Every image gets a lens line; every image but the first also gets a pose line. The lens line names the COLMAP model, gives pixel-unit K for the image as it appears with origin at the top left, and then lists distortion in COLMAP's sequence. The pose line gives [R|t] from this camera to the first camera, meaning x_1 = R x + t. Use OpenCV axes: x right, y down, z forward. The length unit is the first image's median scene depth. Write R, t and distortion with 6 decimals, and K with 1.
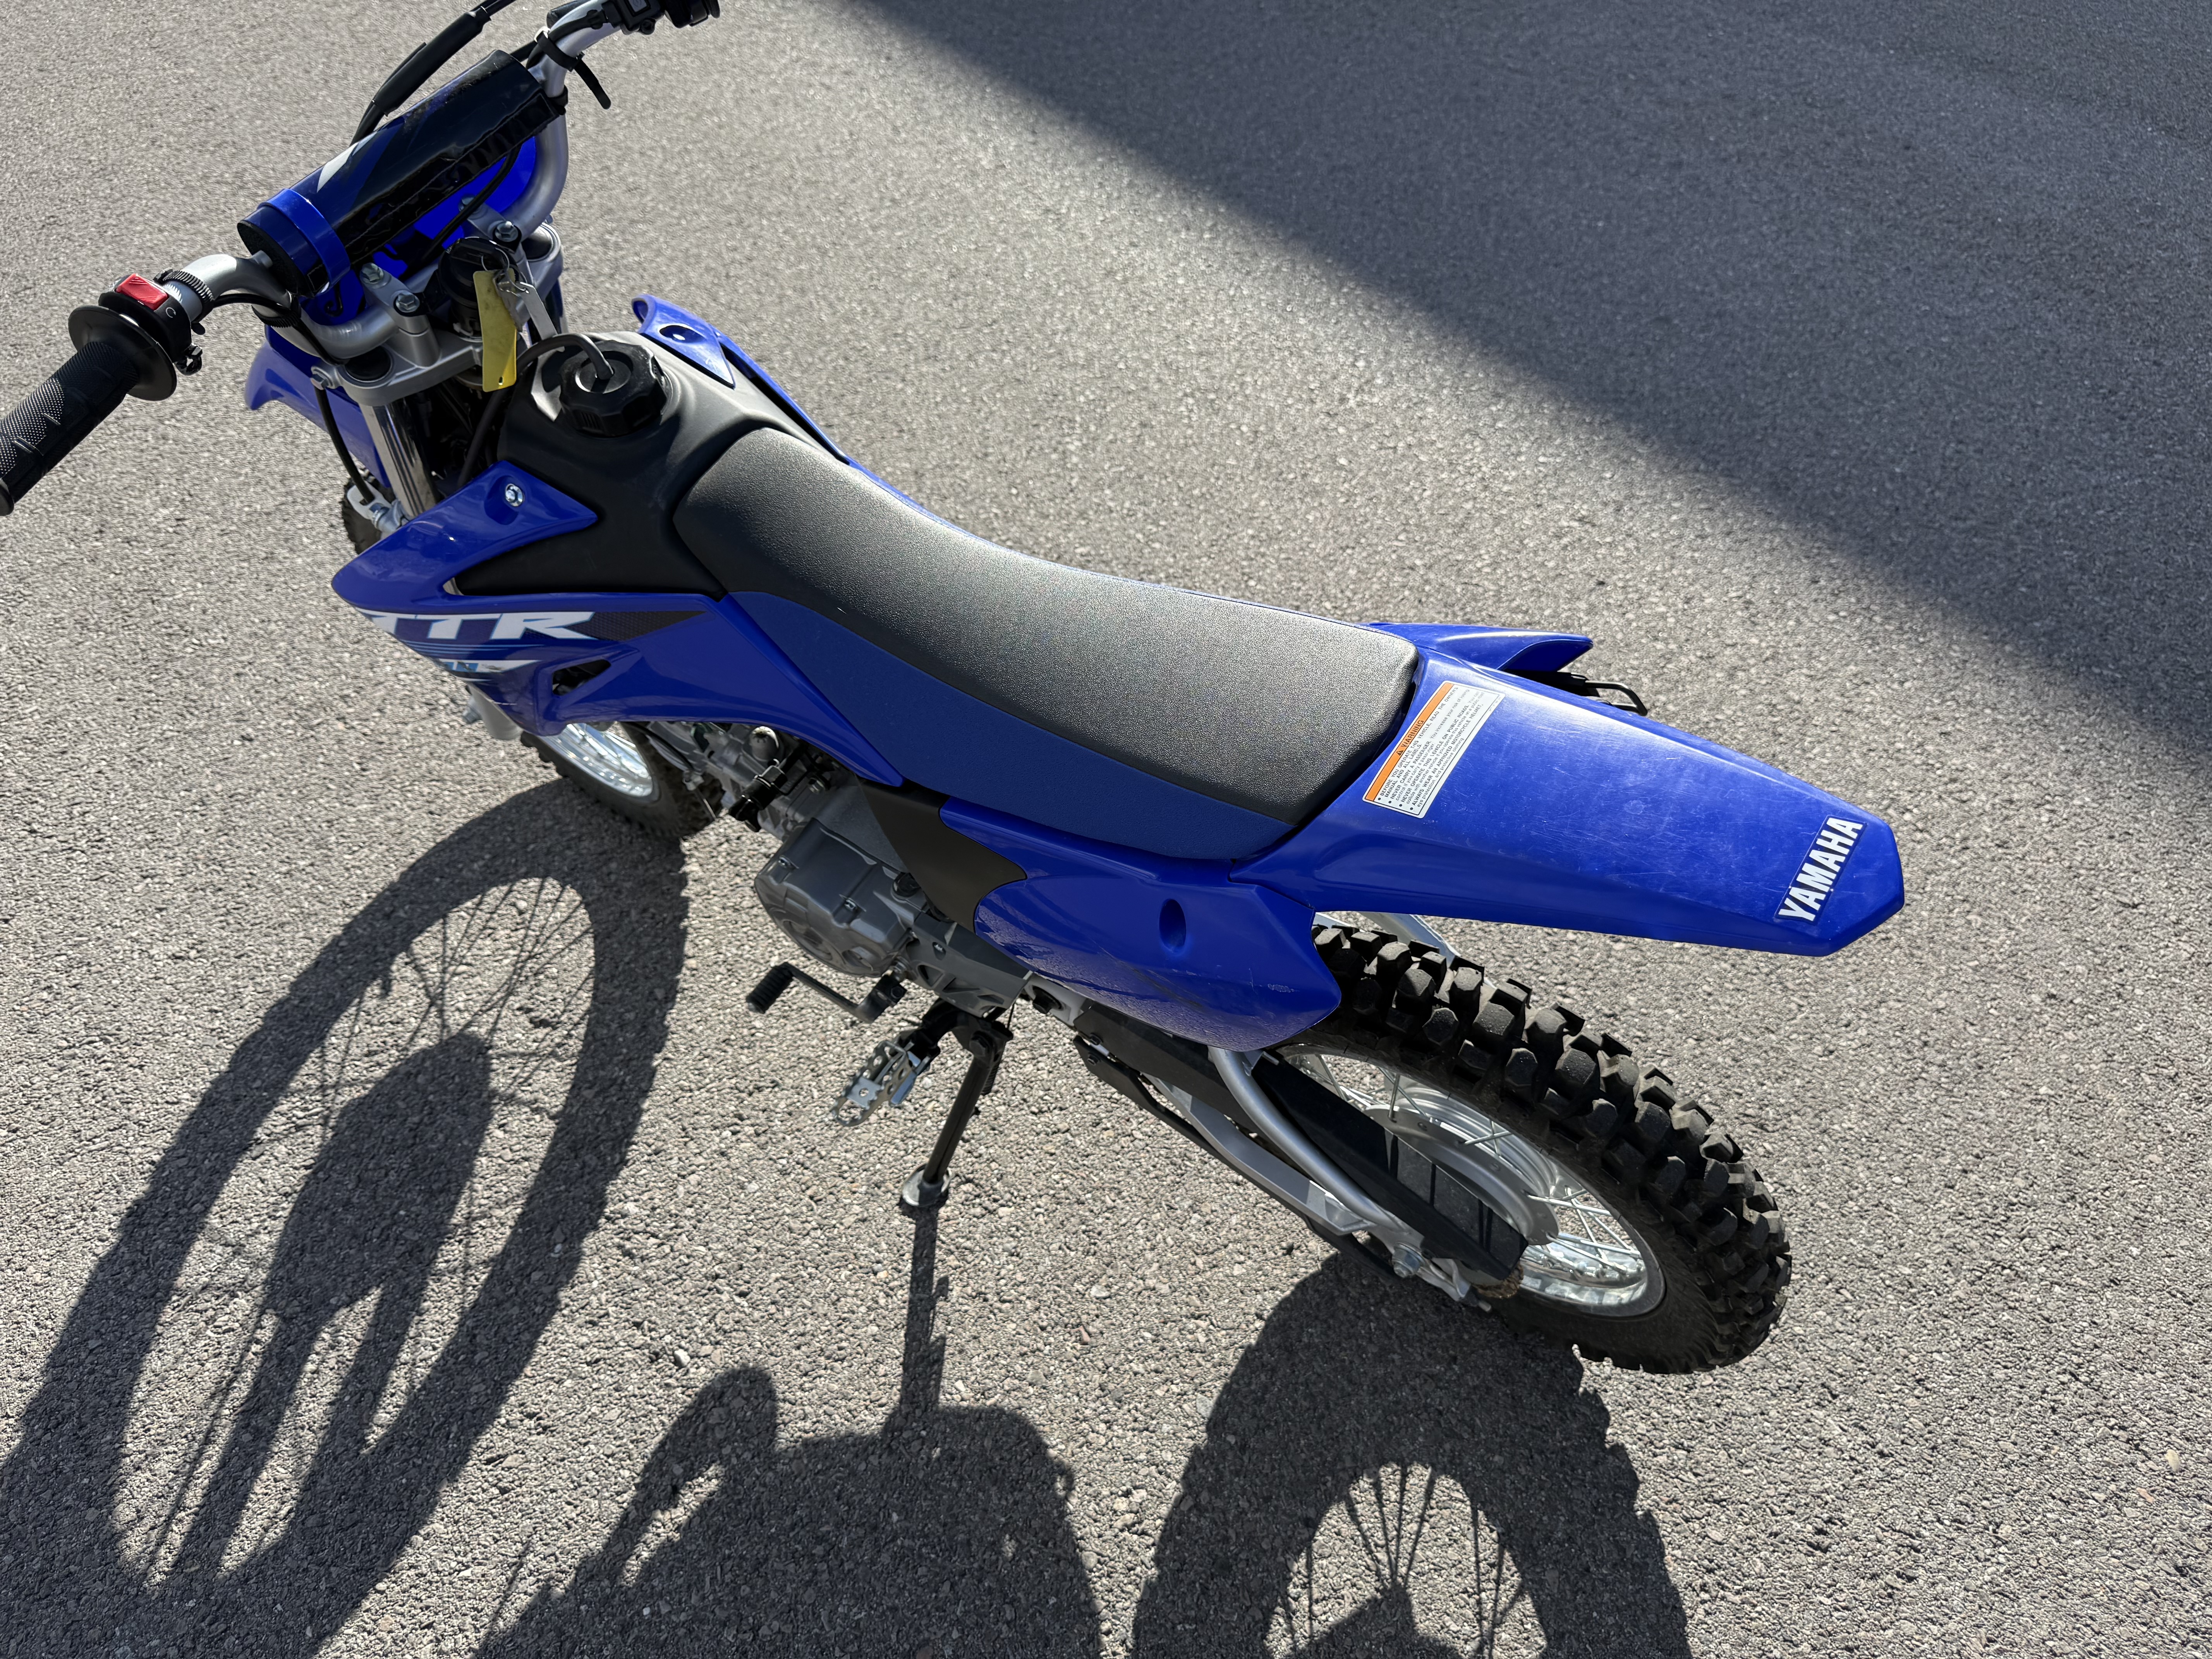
lens RADIAL K [[1582.6, 0, 1121.3], [0, 1582.6, 828.4], [0, 0, 1]] dist [0.019201, -0.036653]
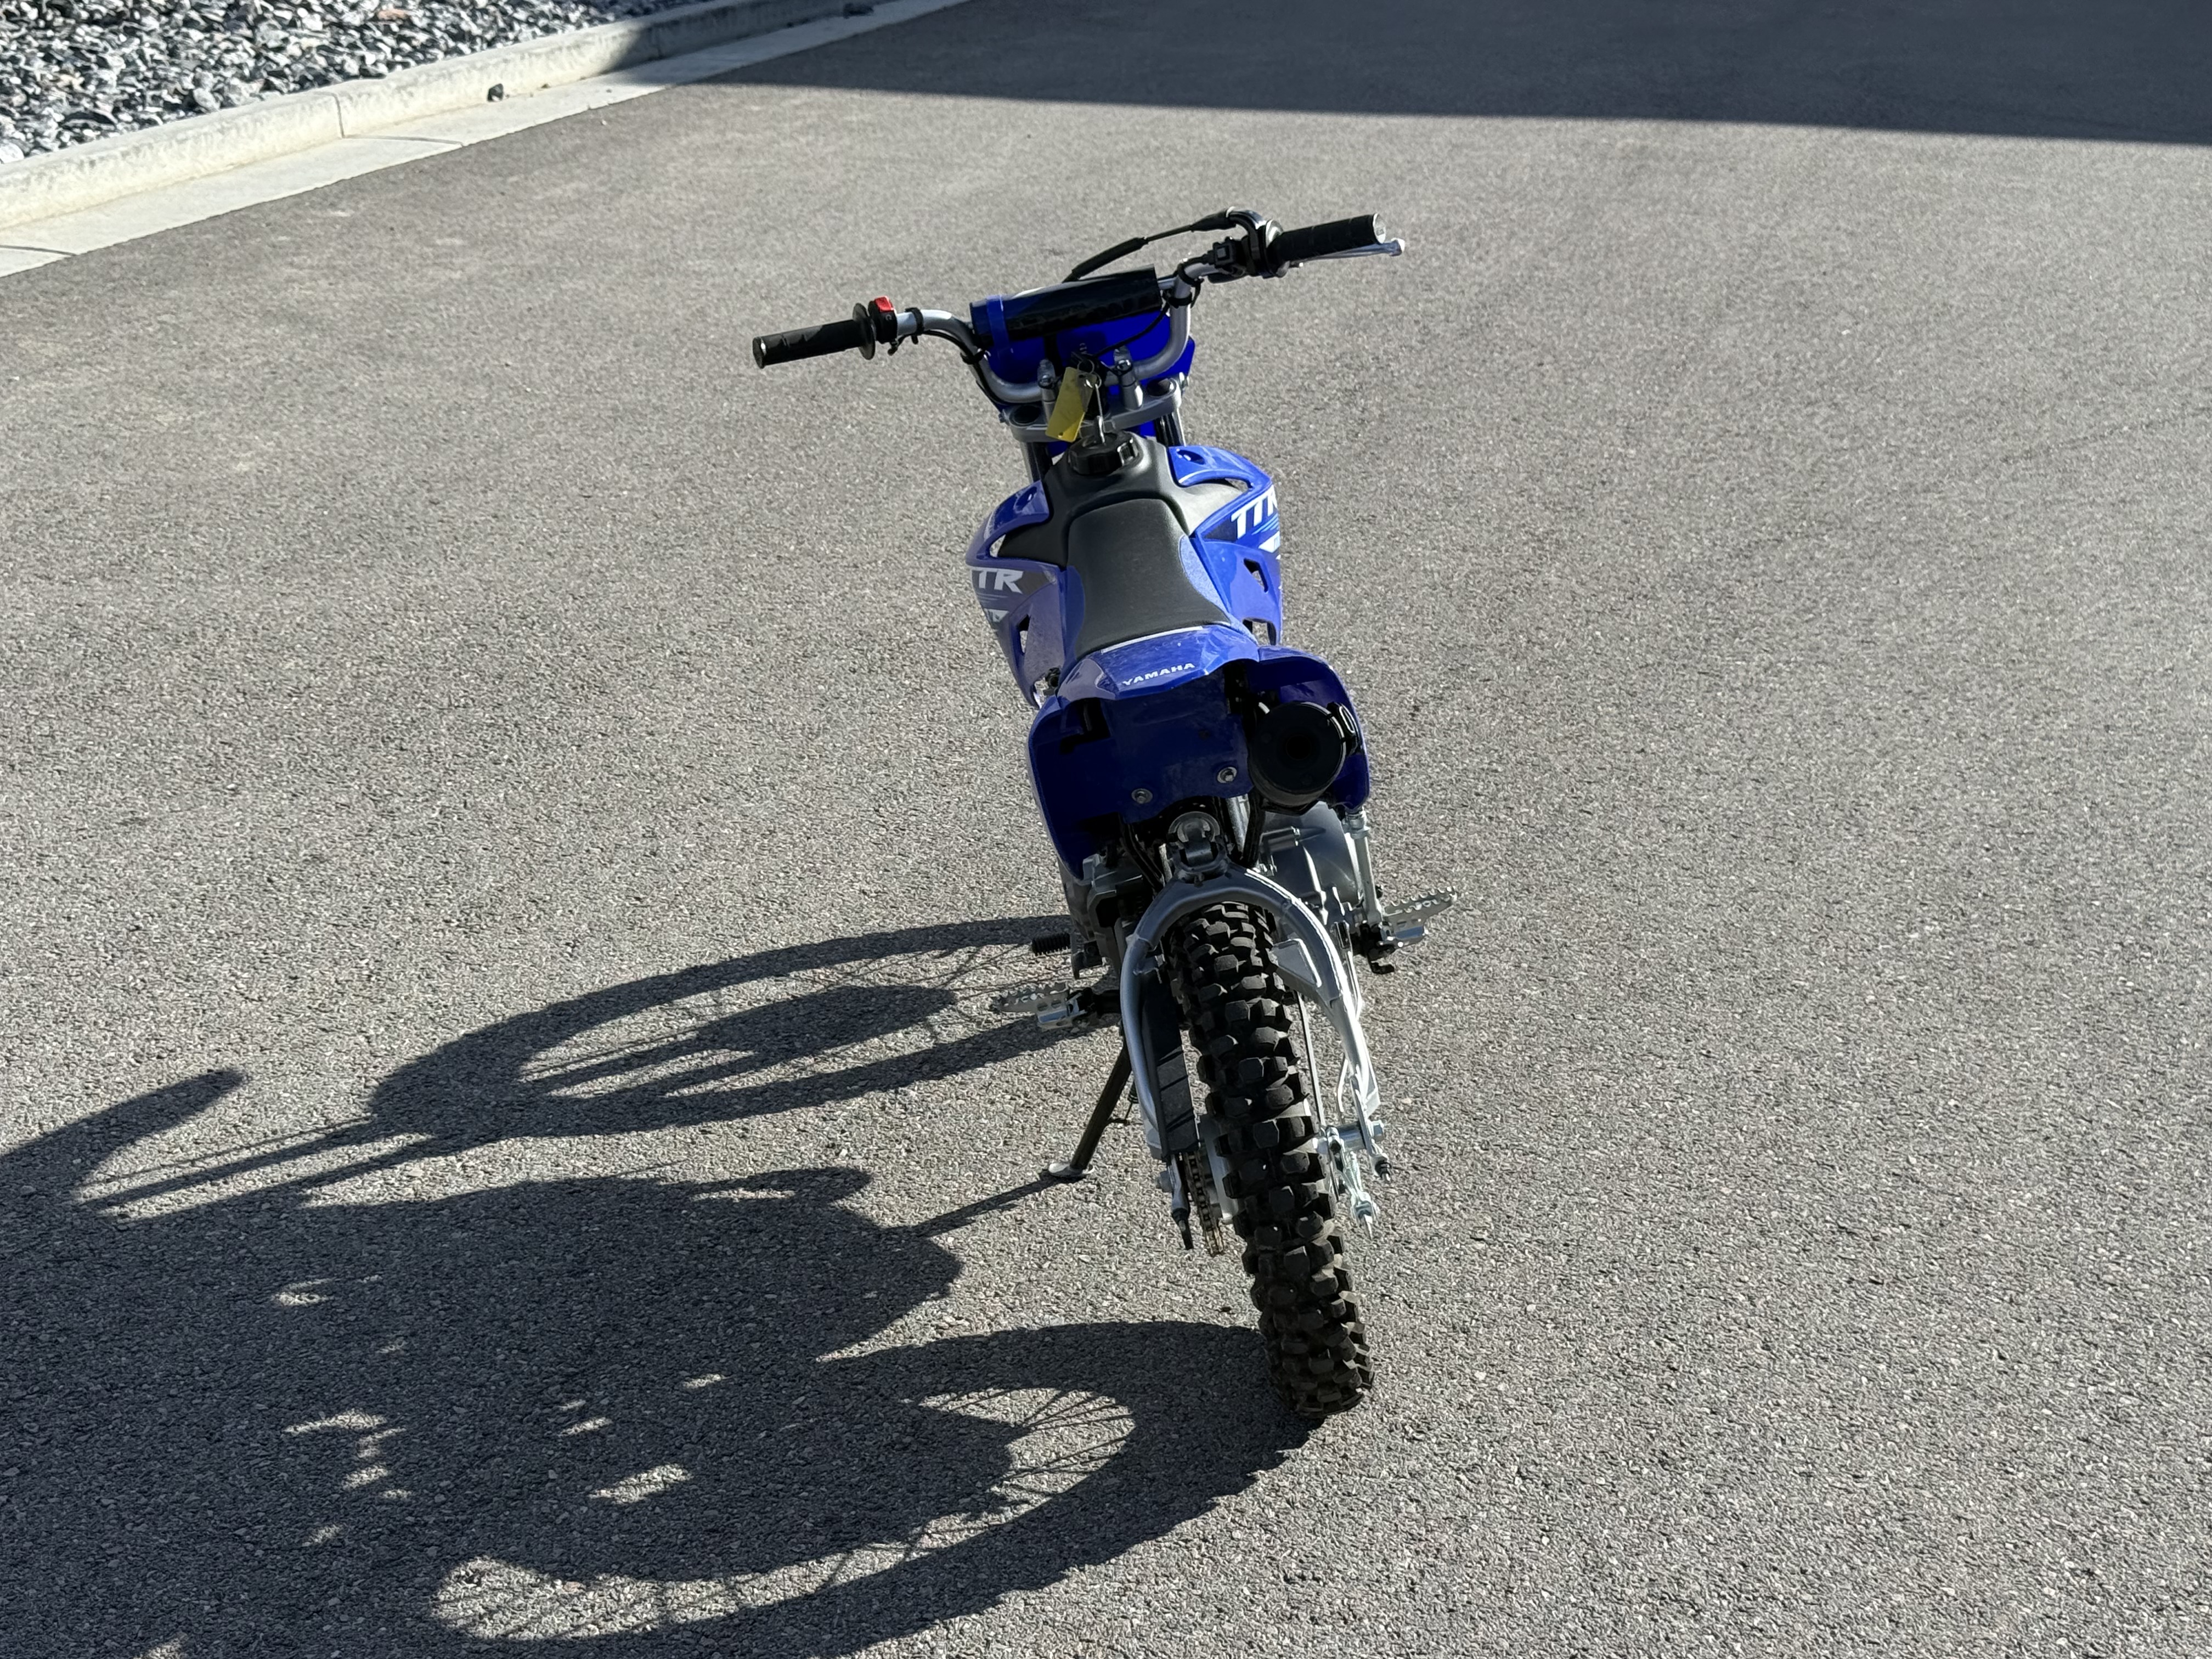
lens RADIAL K [[3150.5, 0, 1129.1], [0, 3150.5, 827.7], [0, 0, 1]] dist [0.116743, 0.000000]
pose [[0.628970, 0.291249, -0.720813, 1.565757], [-0.561372, 0.811568, -0.161925, 0.391981], [0.537828, 0.506490, 0.673951, -0.689372]]
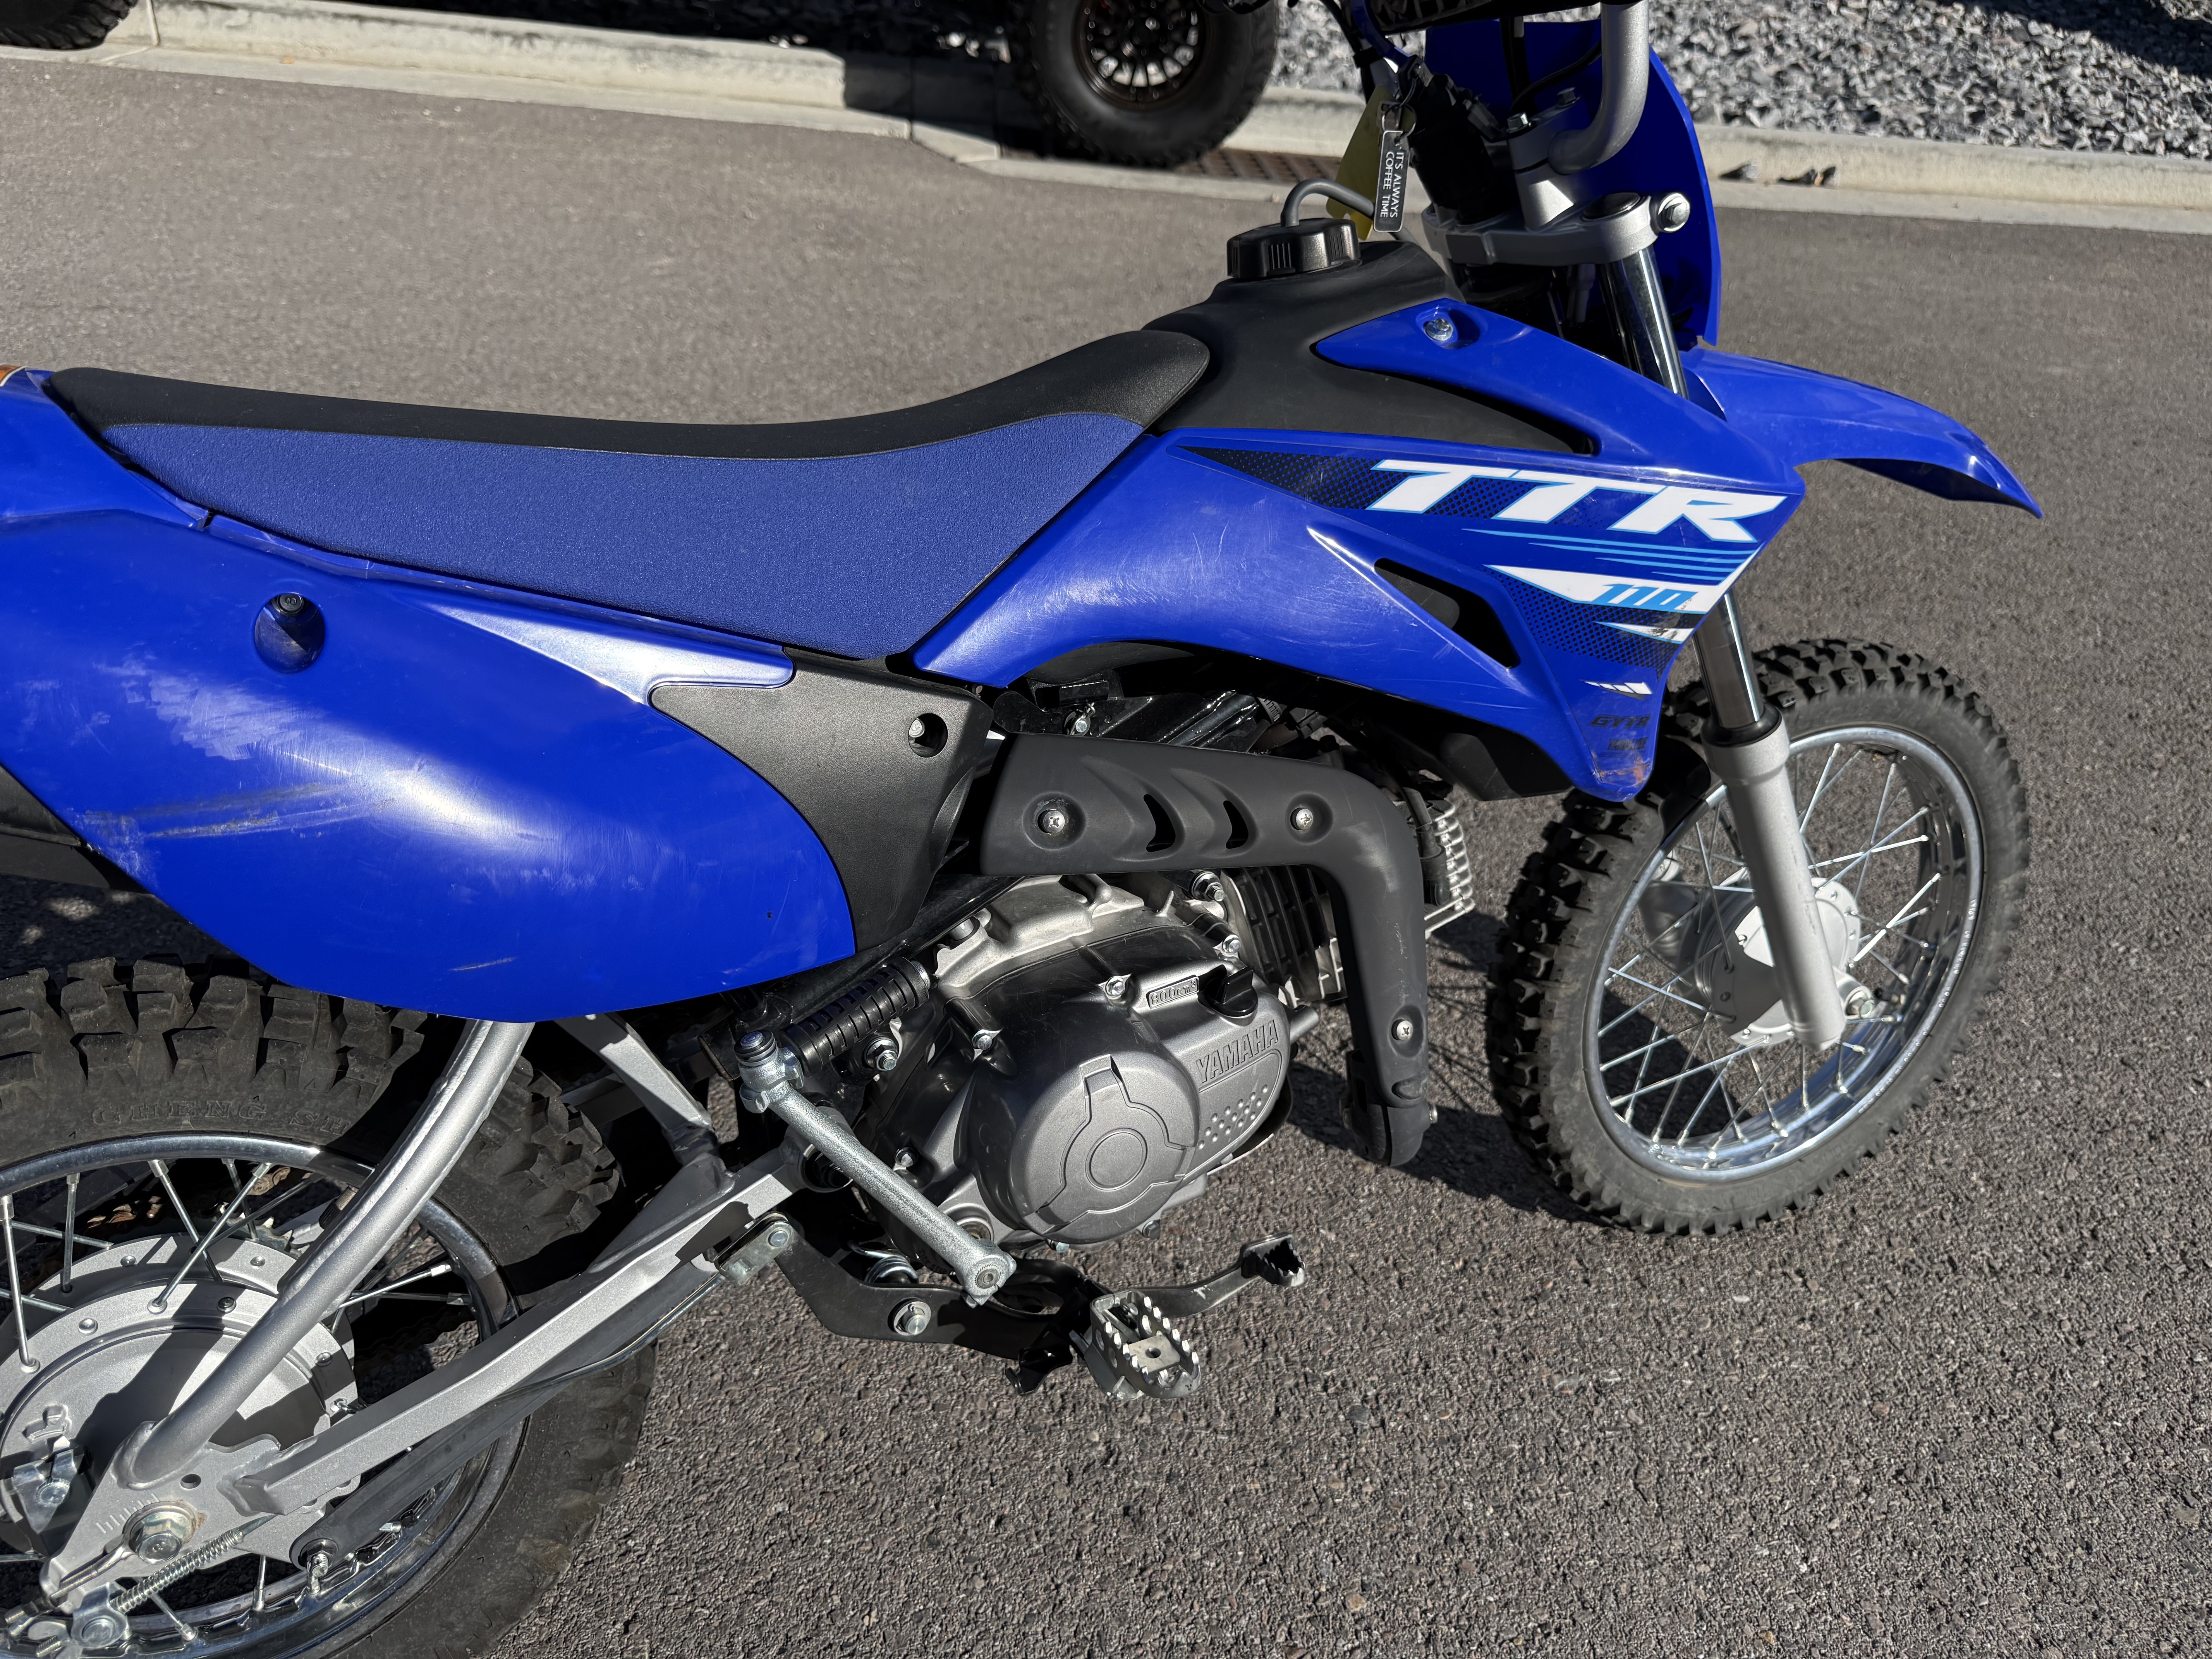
lens RADIAL K [[1582.6, 0, 1113.3], [0, 1582.6, 830.6], [0, 0, 1]] dist [0.019201, -0.036653]
pose [[-0.483254, 0.469358, -0.739032, 0.350685], [-0.662549, 0.355722, 0.659160, -0.492373], [0.572271, 0.808187, 0.139068, 0.818117]]
